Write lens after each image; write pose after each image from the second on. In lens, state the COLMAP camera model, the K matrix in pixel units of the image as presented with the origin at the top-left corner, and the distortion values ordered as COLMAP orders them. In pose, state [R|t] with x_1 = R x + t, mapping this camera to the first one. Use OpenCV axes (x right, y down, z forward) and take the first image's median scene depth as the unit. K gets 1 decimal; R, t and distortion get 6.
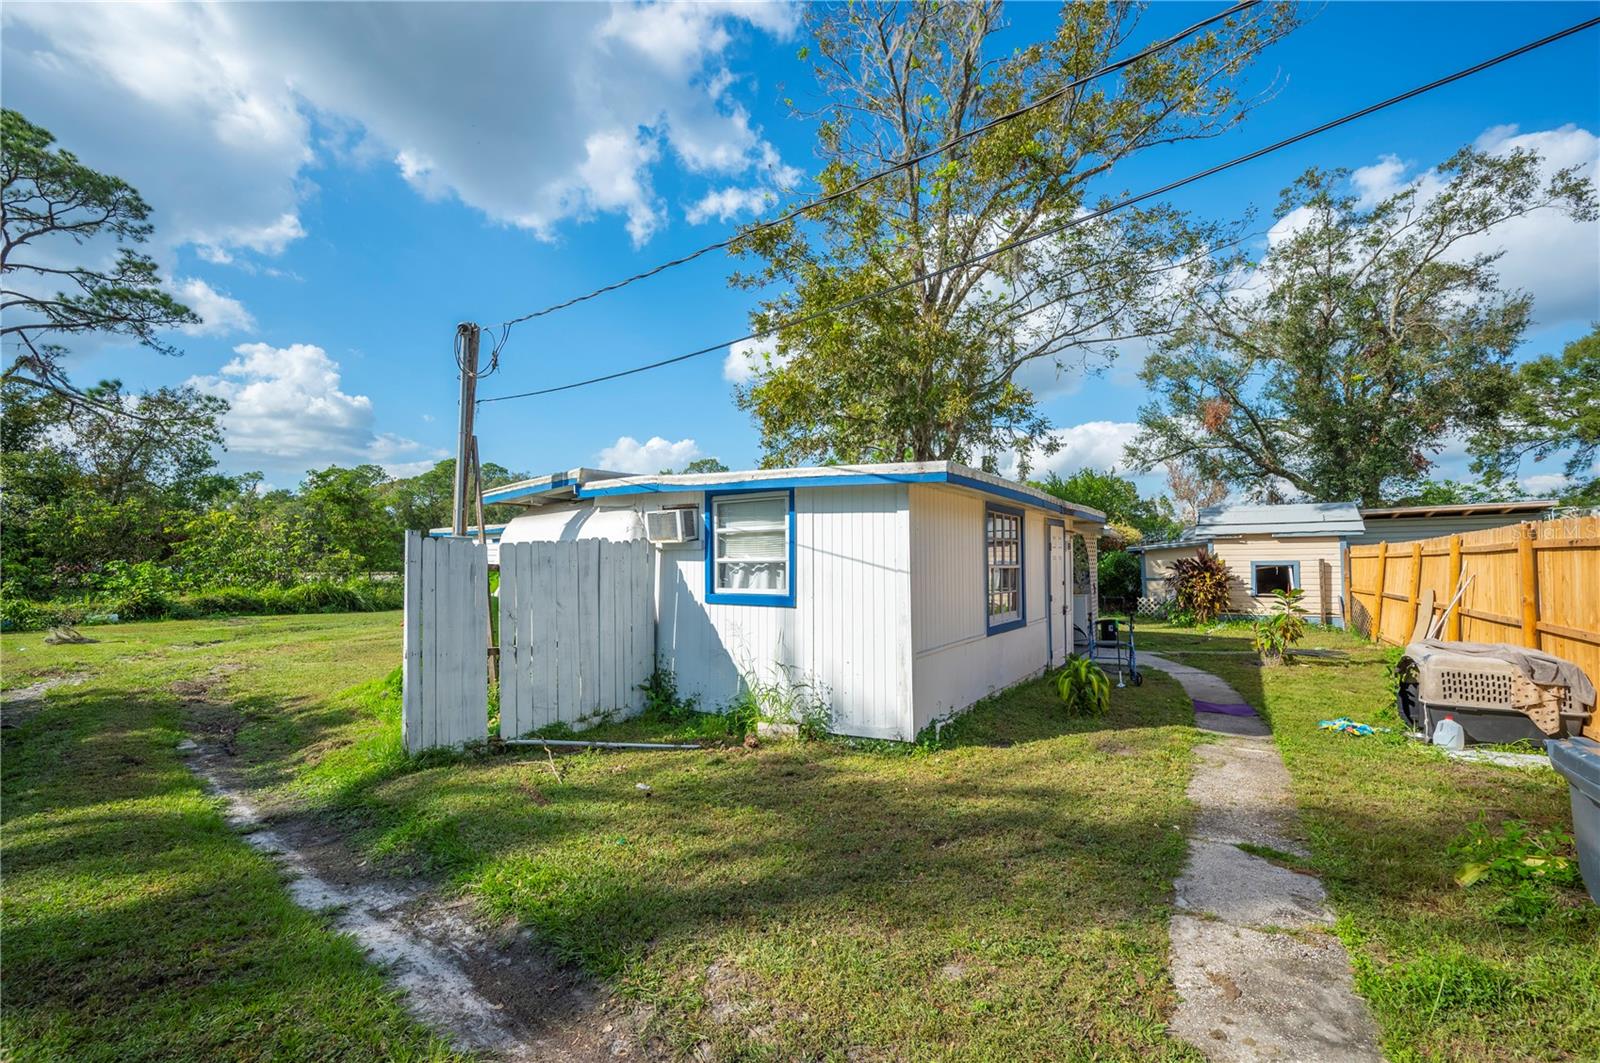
lens RADIAL K [[663.3, 0, 804.1], [0, 663.3, 543.5], [0, 0, 1]] dist [-0.010978, 0.001479]
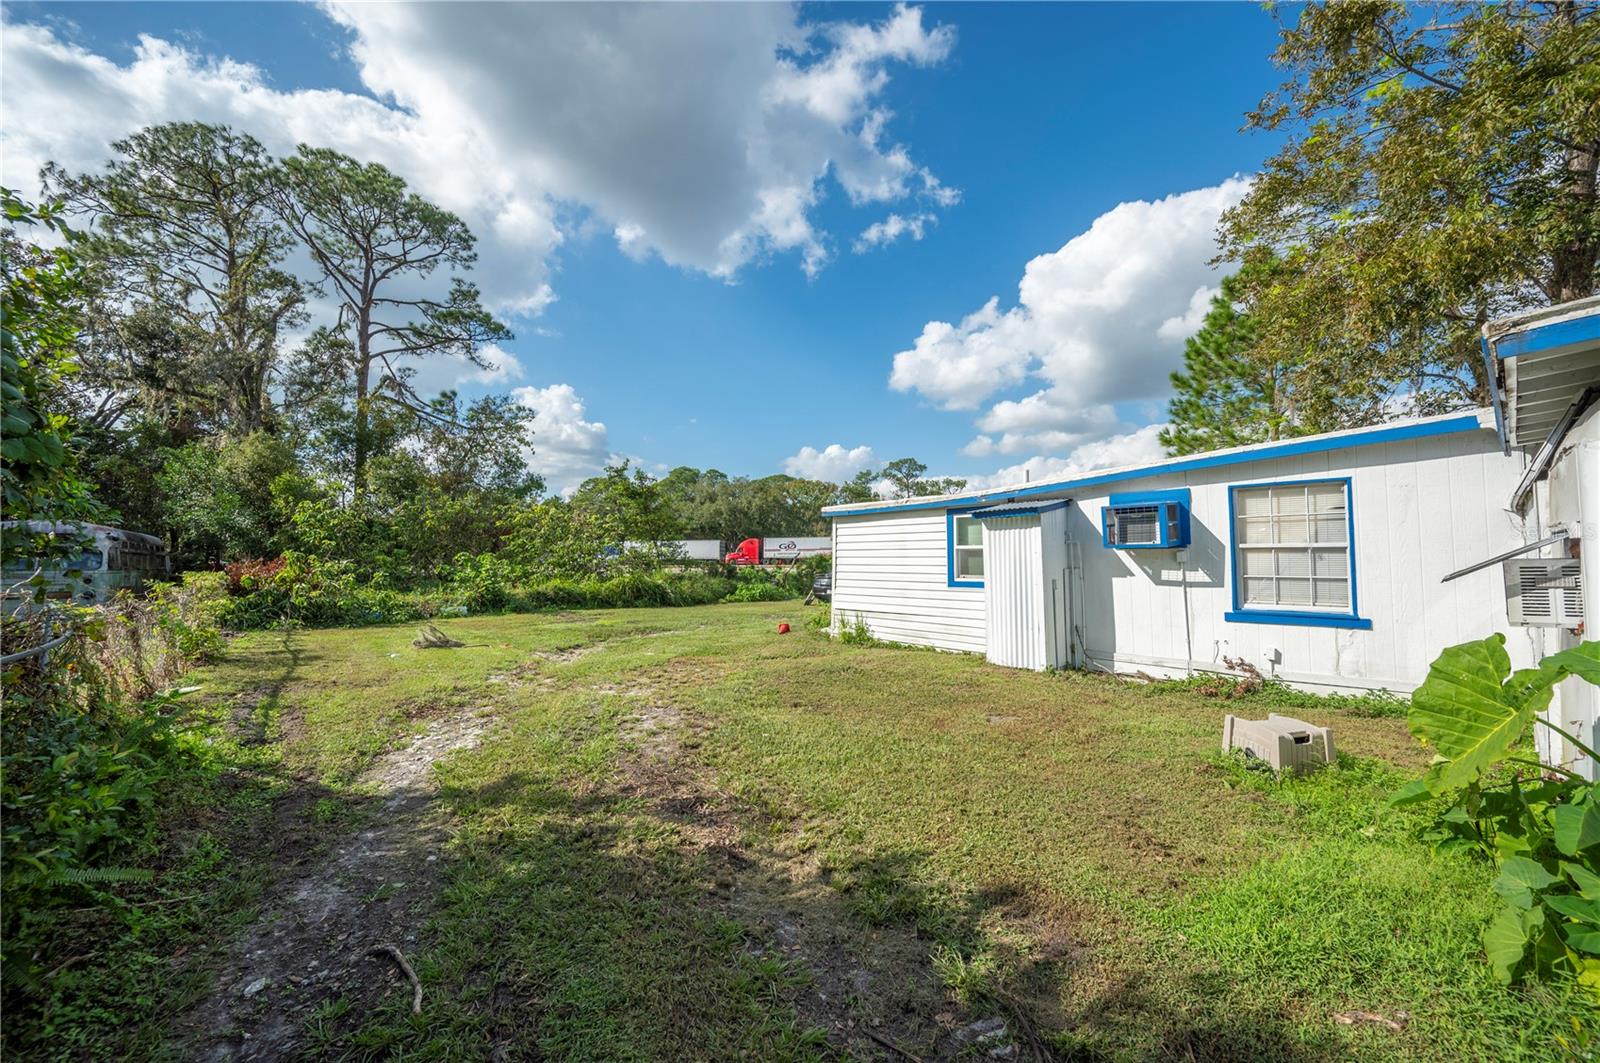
lens RADIAL K [[597.8, 0, 794.0], [0, 597.8, 538.3], [0, 0, 1]] dist [0.001016, -0.000240]
pose [[0.963894, -0.005578, -0.266226, -0.207886], [0.004241, 0.999975, -0.005598, 0.008084], [0.266251, 0.004267, 0.963894, 0.166935]]
